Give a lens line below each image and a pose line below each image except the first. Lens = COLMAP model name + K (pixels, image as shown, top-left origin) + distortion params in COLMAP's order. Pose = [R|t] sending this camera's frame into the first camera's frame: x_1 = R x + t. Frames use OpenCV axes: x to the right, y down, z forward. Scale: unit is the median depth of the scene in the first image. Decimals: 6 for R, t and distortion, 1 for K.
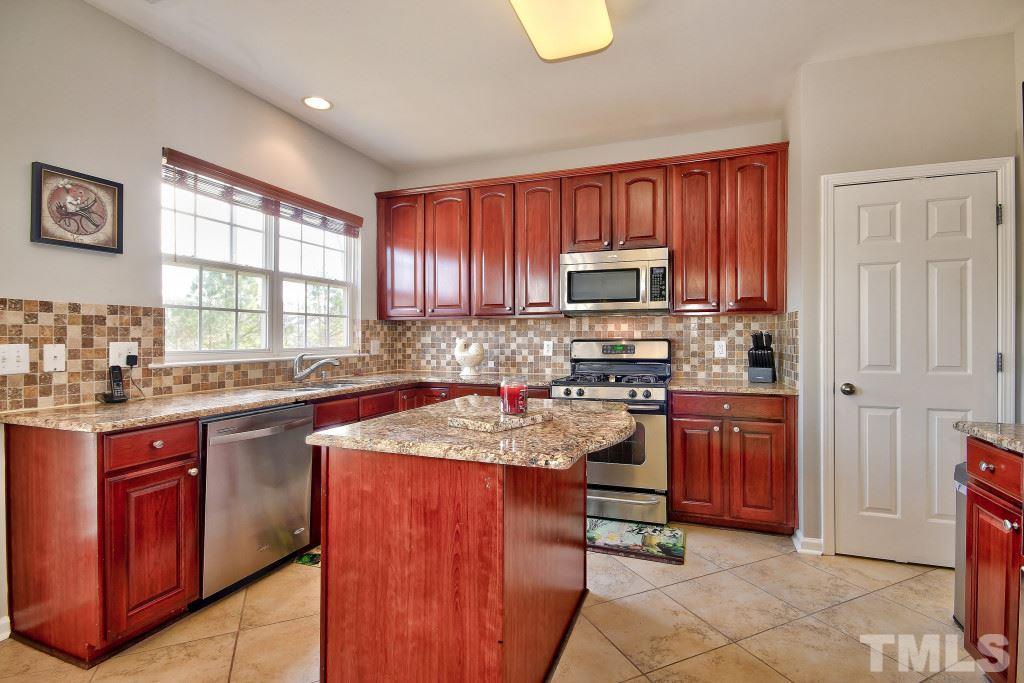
lens RADIAL K [[491.7, 0, 515.5], [0, 491.7, 337.2], [0, 0, 1]] dist [0.003788, 0.000662]
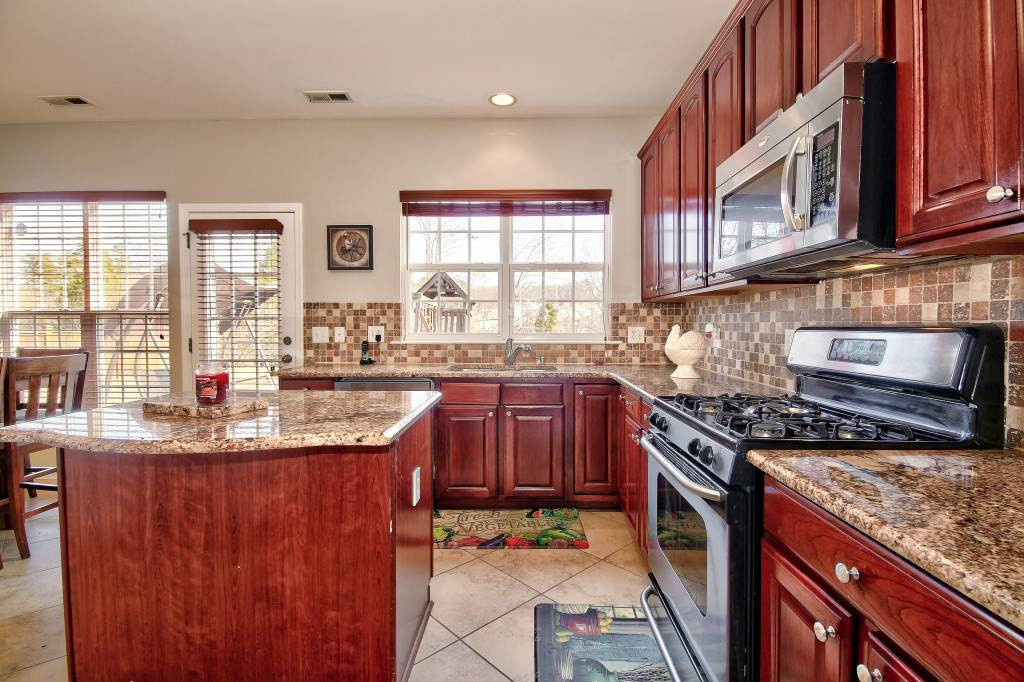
lens RADIAL K [[473.0, 0, 511.7], [0, 473.0, 336.1], [0, 0, 1]] dist [-0.001847, -0.000597]
pose [[0.327912, 0.024232, -0.944398, 0.591114], [0.000311, 0.999668, 0.025758, 0.002086], [0.944708, -0.008740, 0.327795, 0.712934]]
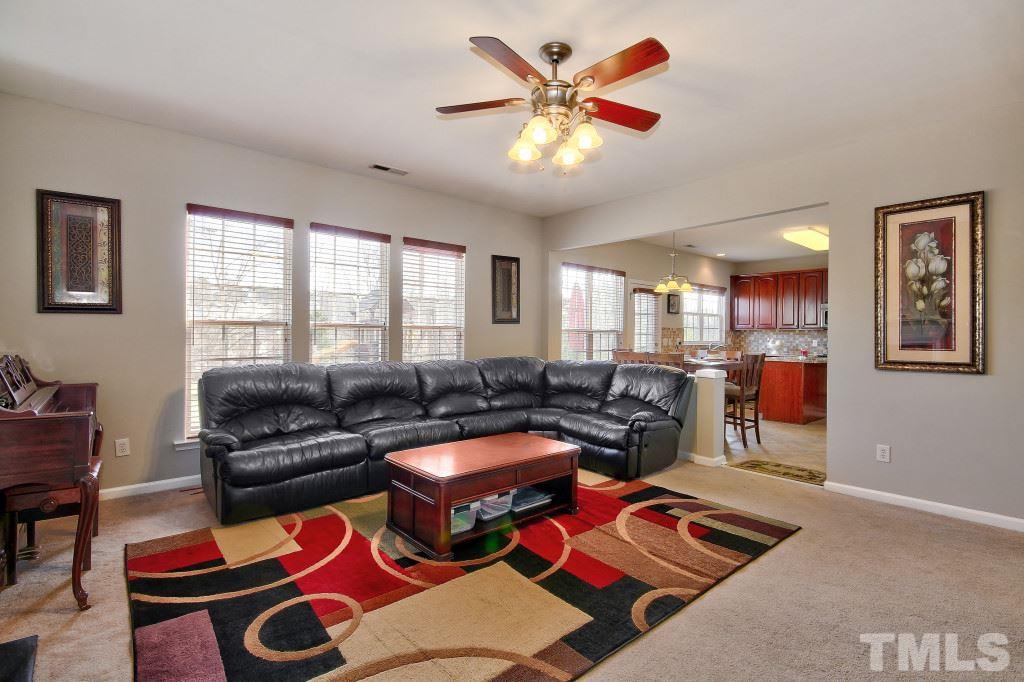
lens RADIAL K [[491.7, 0, 515.5], [0, 491.7, 336.7], [0, 0, 1]] dist [0.003788, 0.000662]
pose [[0.884562, 0.015412, -0.466167, -0.127207], [-0.012238, 0.999877, 0.009836, -0.016355], [0.466261, -0.002996, 0.884642, -2.152736]]
